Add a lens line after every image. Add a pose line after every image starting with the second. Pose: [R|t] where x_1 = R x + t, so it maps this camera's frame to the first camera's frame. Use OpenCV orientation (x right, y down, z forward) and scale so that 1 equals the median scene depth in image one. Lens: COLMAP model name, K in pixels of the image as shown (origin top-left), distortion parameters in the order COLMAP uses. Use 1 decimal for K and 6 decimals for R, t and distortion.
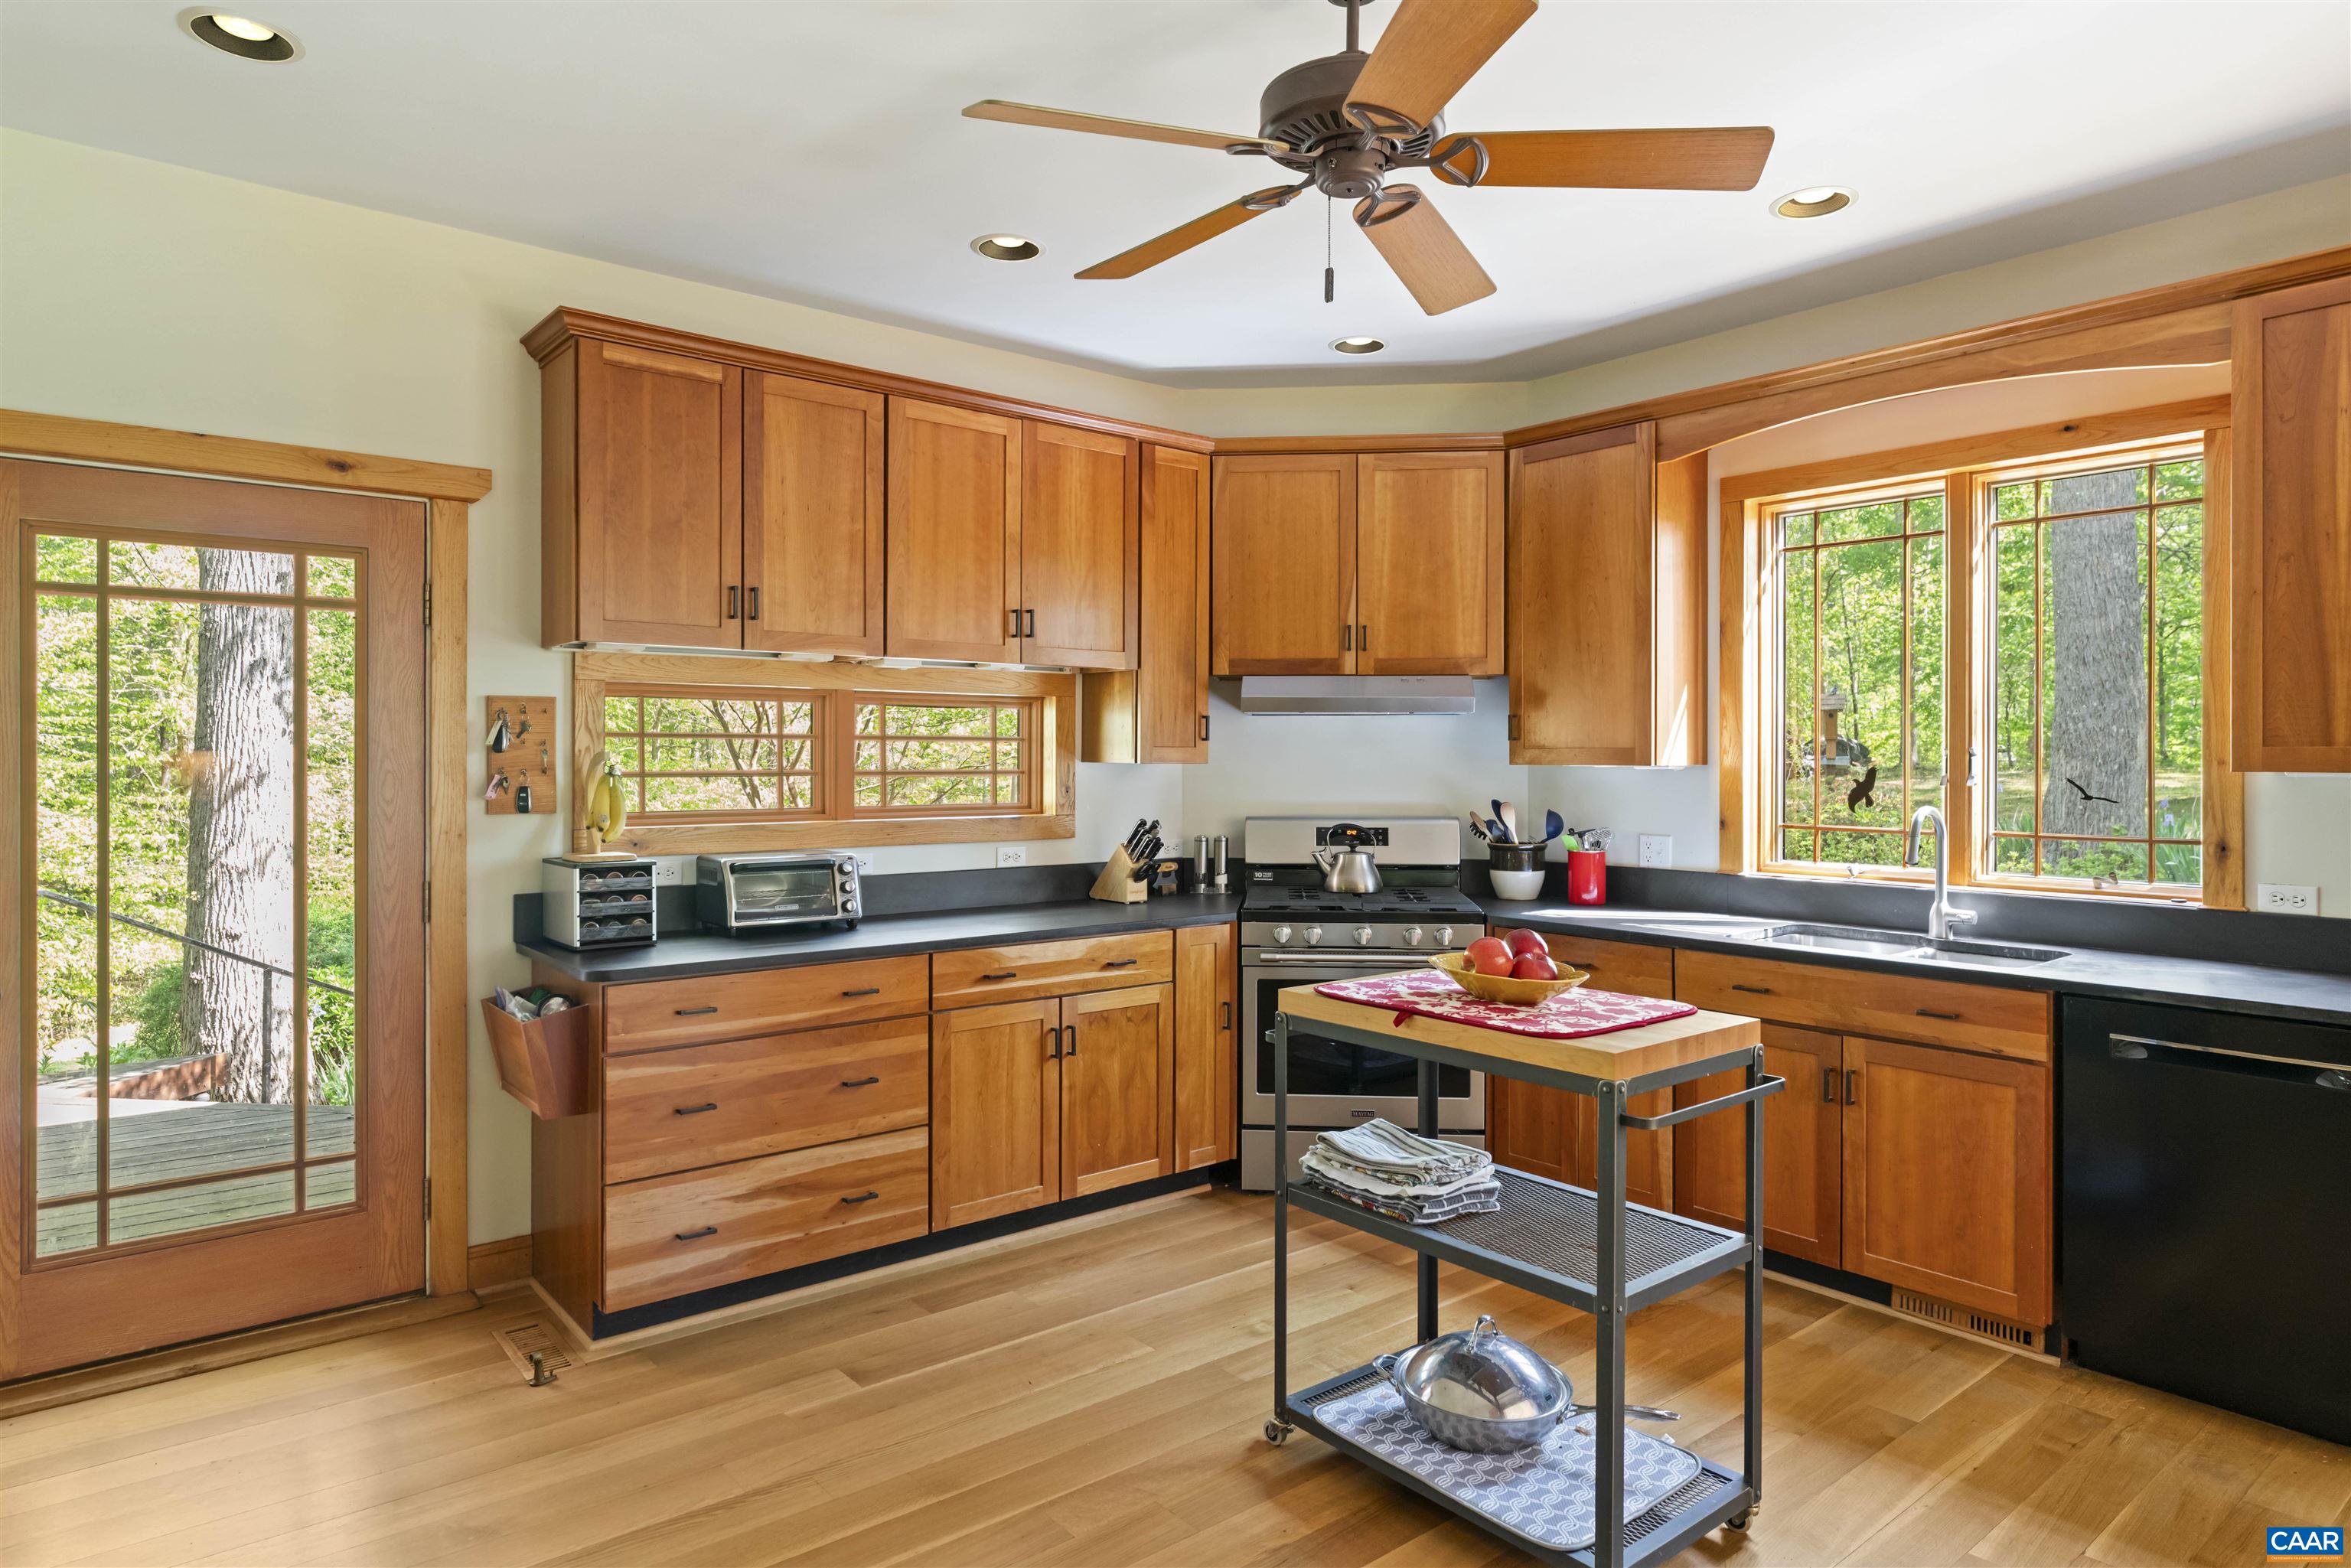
lens RADIAL K [[1354.8, 0, 1158.3], [0, 1354.8, 777.2], [0, 0, 1]] dist [0.003447, -0.000967]
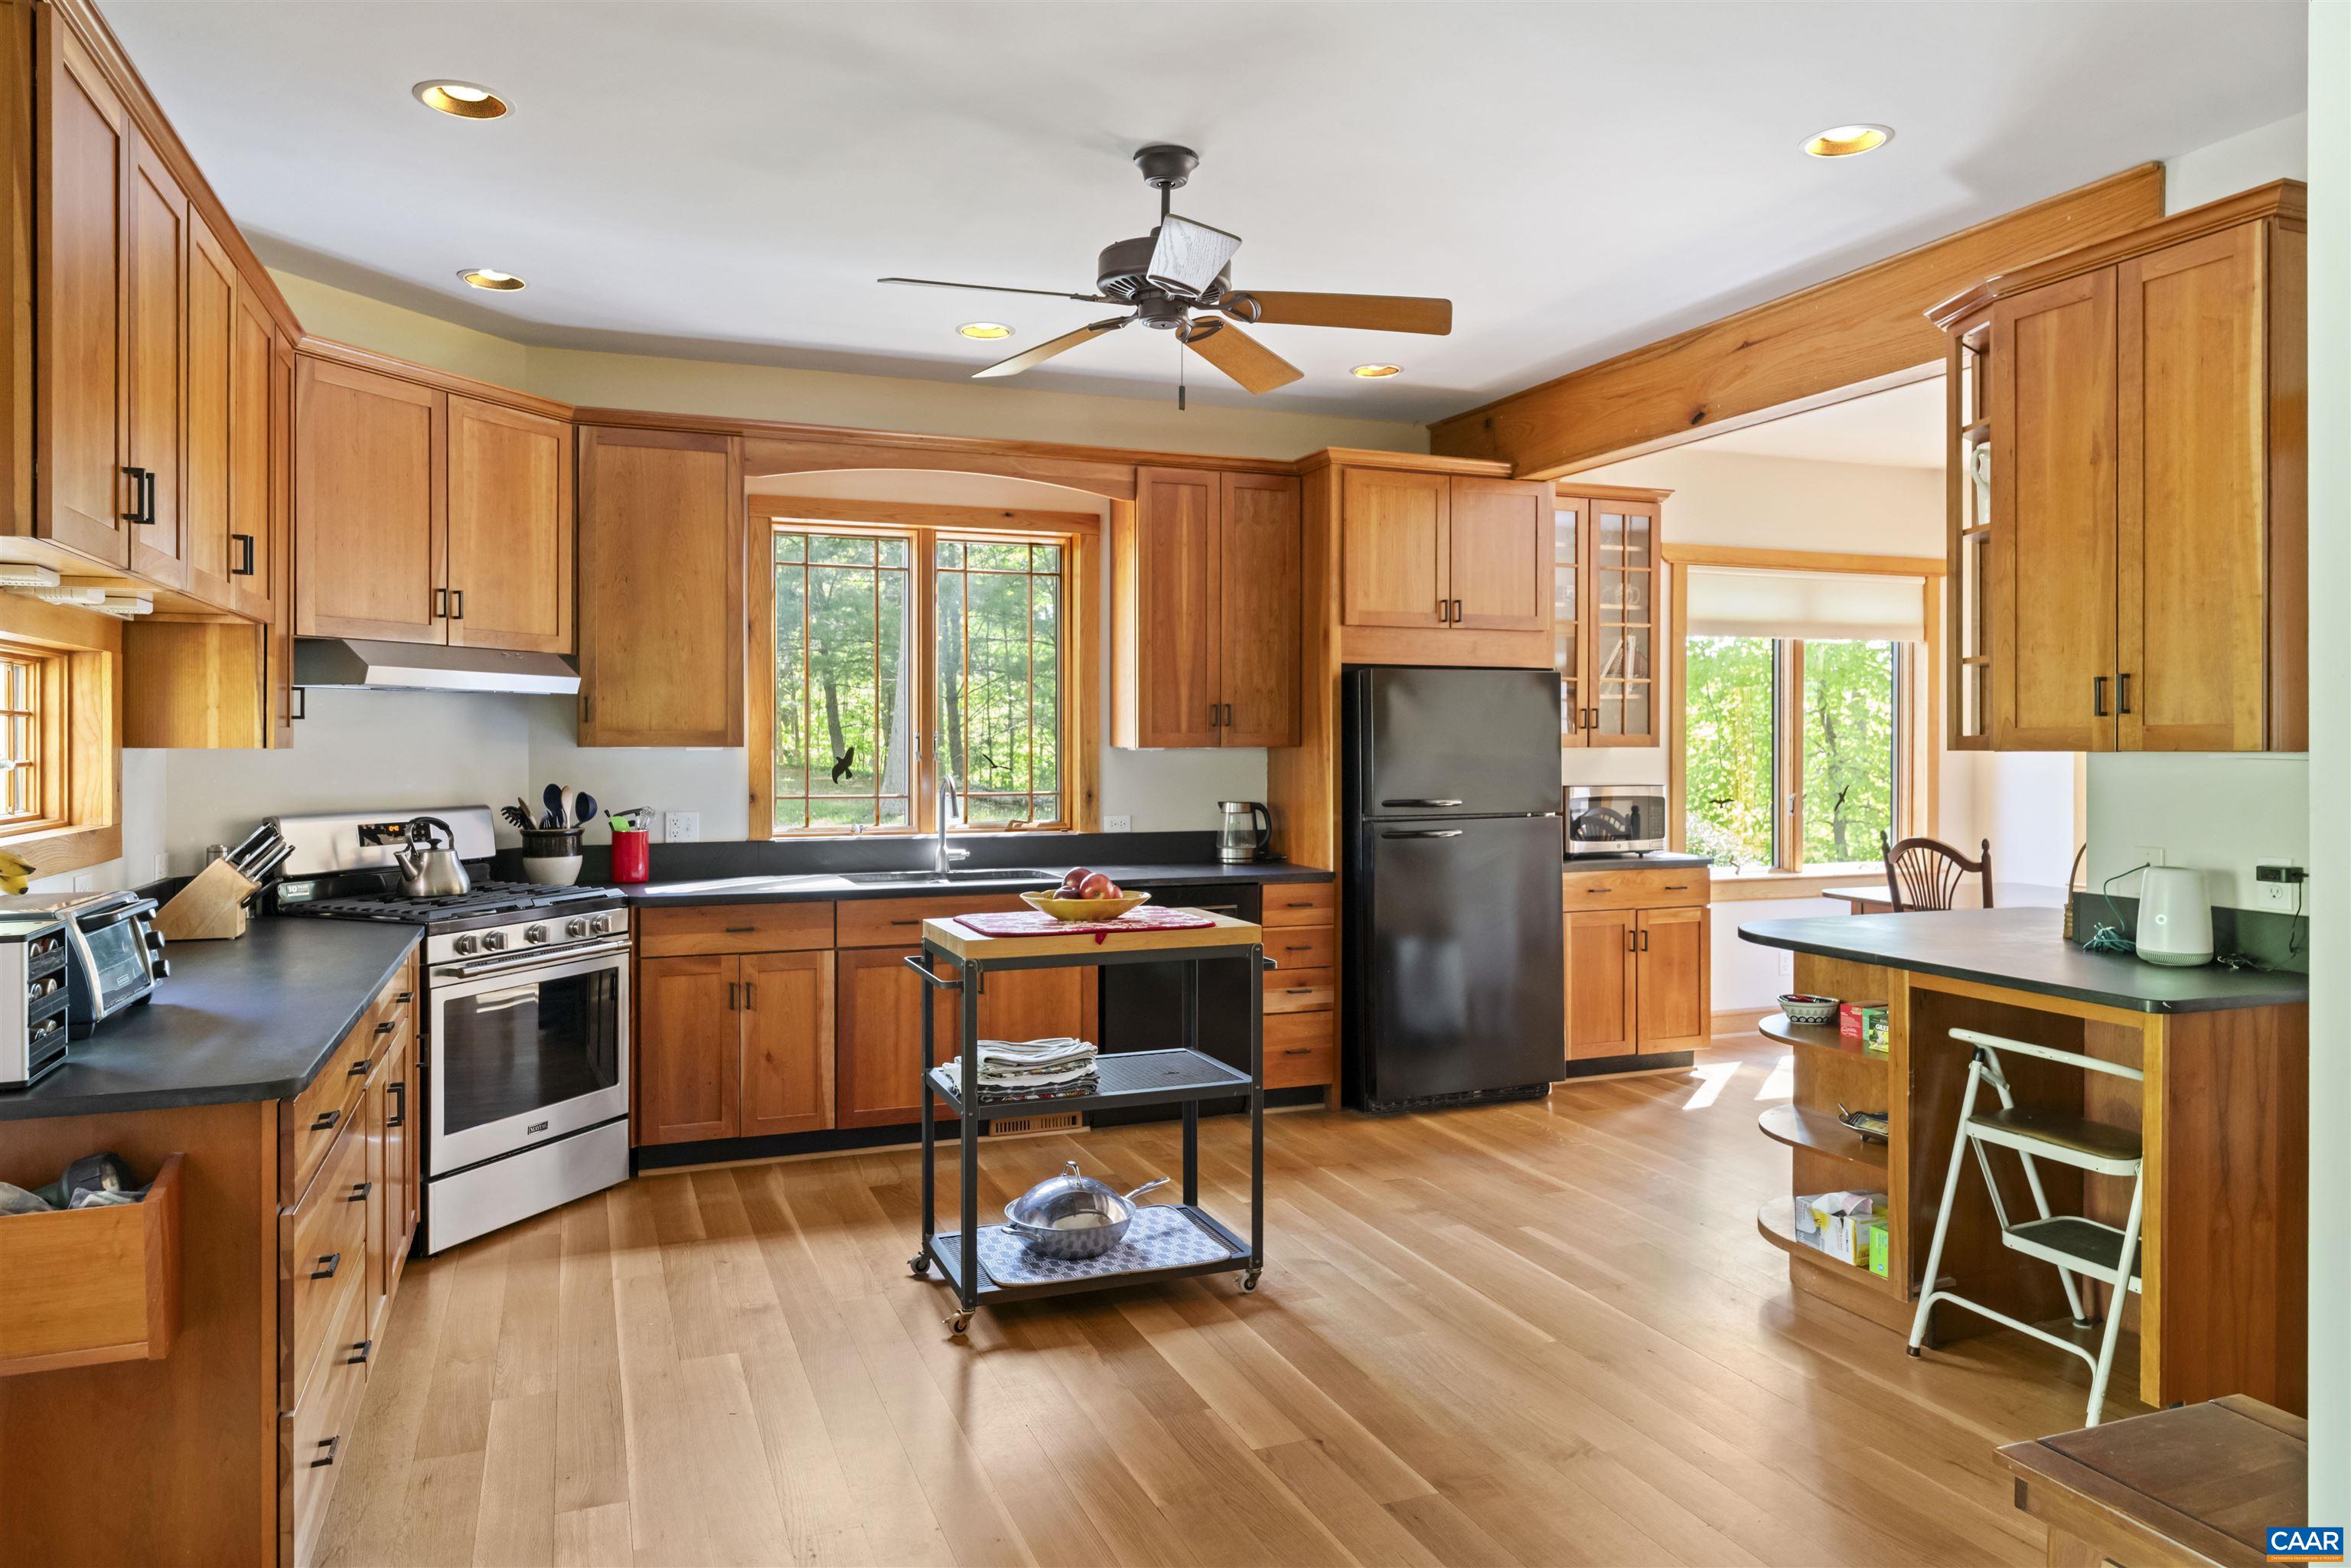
lens RADIAL K [[1509.8, 0, 1159.8], [0, 1509.8, 778.2], [0, 0, 1]] dist [0.017046, -0.012655]
pose [[0.312284, -0.026580, 0.949617, -0.717406], [0.014411, 0.999626, 0.023240, -0.006869], [-0.949880, 0.006427, 0.312550, 0.288325]]
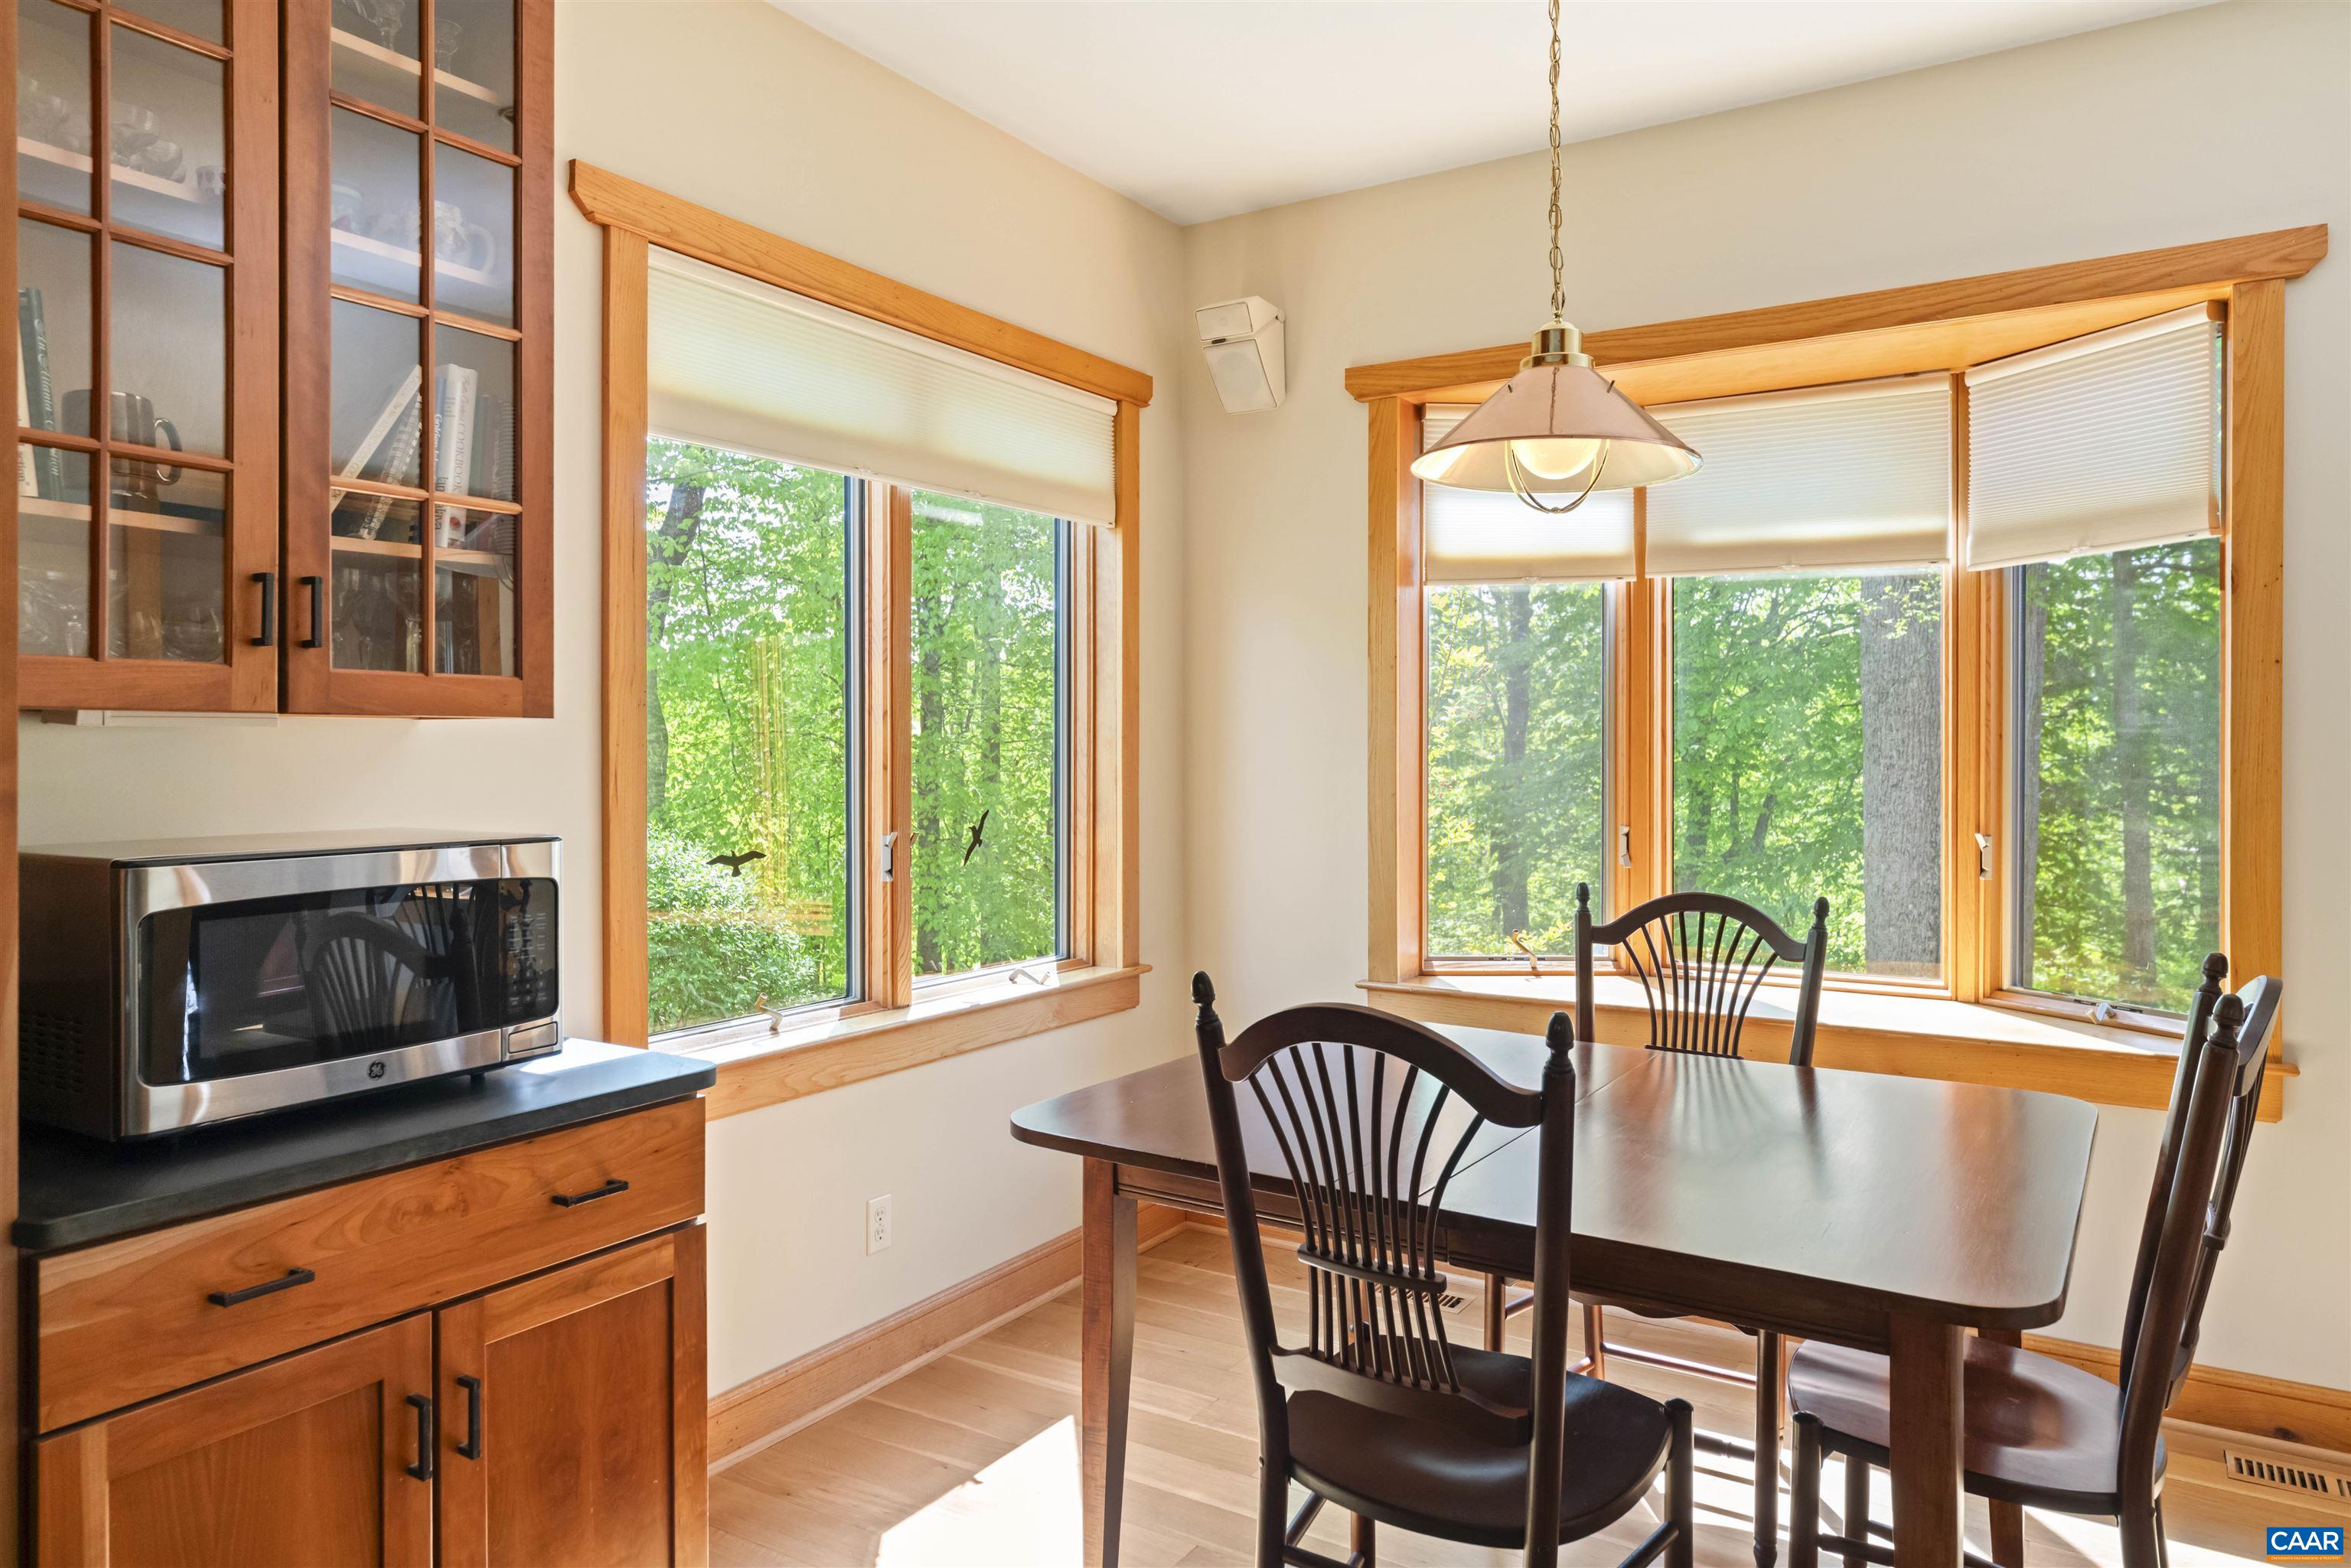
lens RADIAL K [[1509.8, 0, 1159.3], [0, 1509.8, 783.8], [0, 0, 1]] dist [0.017046, -0.012655]
pose [[-0.306681, -0.026482, 0.951444, 0.386493], [-0.001689, 0.999626, 0.027279, 0.011648], [-0.951811, 0.006759, -0.306612, 0.248283]]
